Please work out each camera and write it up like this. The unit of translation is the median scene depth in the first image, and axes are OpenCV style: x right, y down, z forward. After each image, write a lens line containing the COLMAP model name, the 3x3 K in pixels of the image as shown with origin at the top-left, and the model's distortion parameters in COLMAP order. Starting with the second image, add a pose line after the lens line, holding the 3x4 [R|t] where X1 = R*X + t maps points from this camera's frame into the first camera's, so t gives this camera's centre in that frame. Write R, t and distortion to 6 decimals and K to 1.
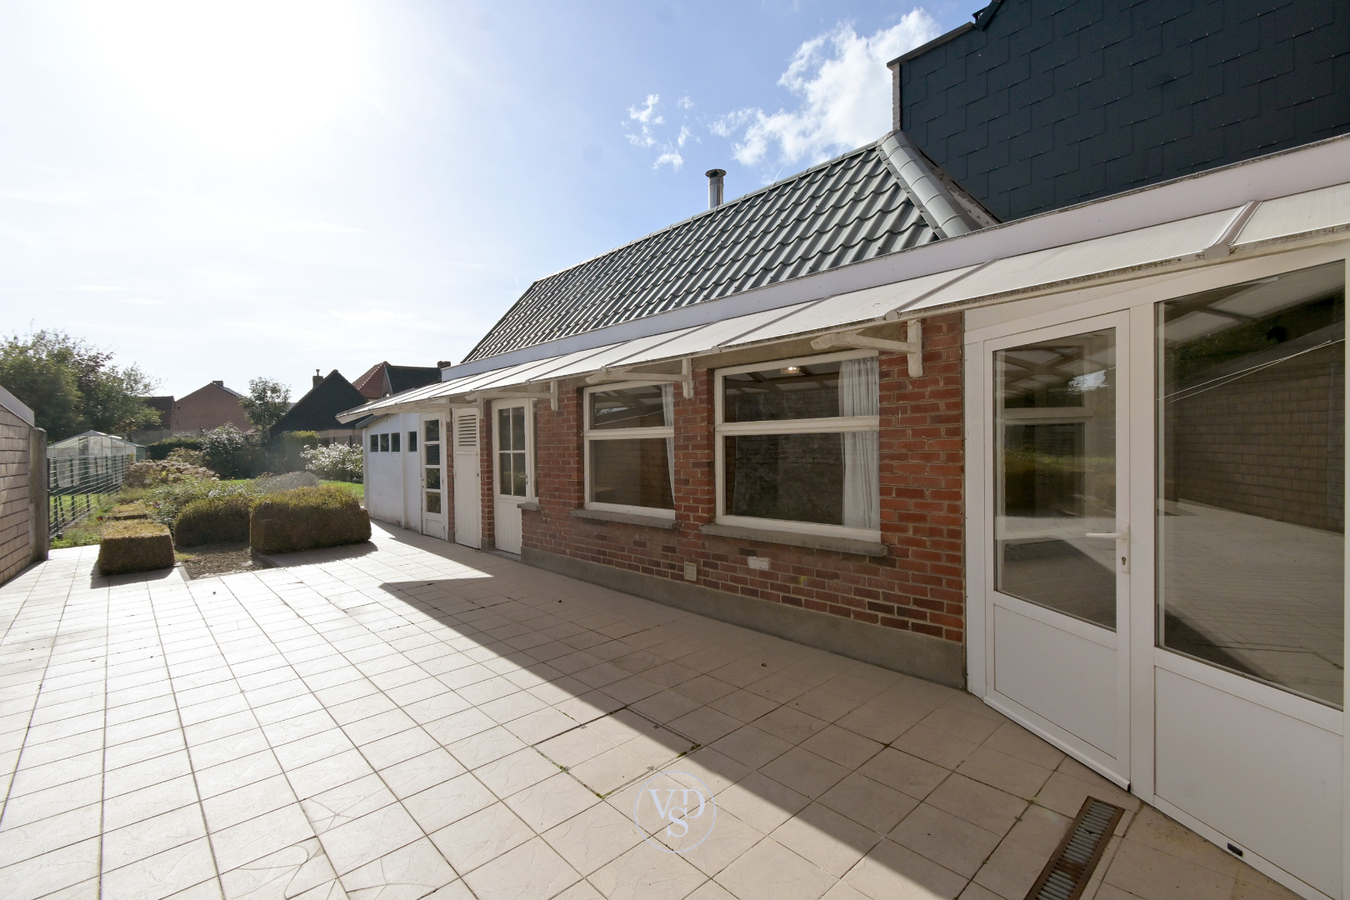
lens RADIAL K [[600.3, 0, 673.9], [0, 600.3, 449.0], [0, 0, 1]] dist [0.002847, 0.001071]
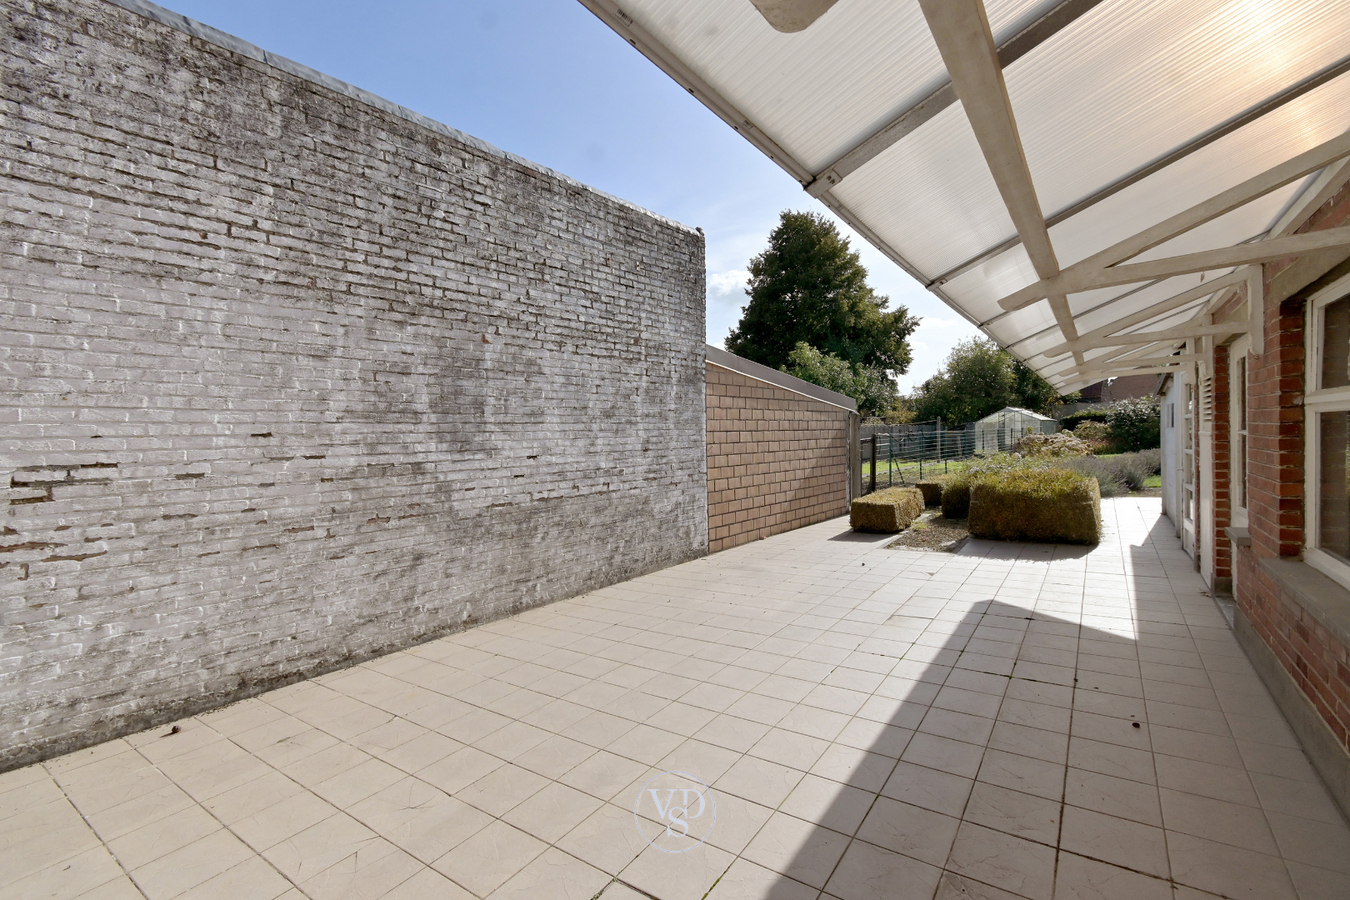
lens RADIAL K [[600.3, 0, 662.0], [0, 600.3, 421.2], [0, 0, 1]] dist [0.002847, 0.001071]
pose [[0.199985, -0.012184, -0.979723, 0.164562], [0.015853, 0.999832, -0.009198, -0.009315], [0.979671, -0.013692, 0.200145, 0.329485]]
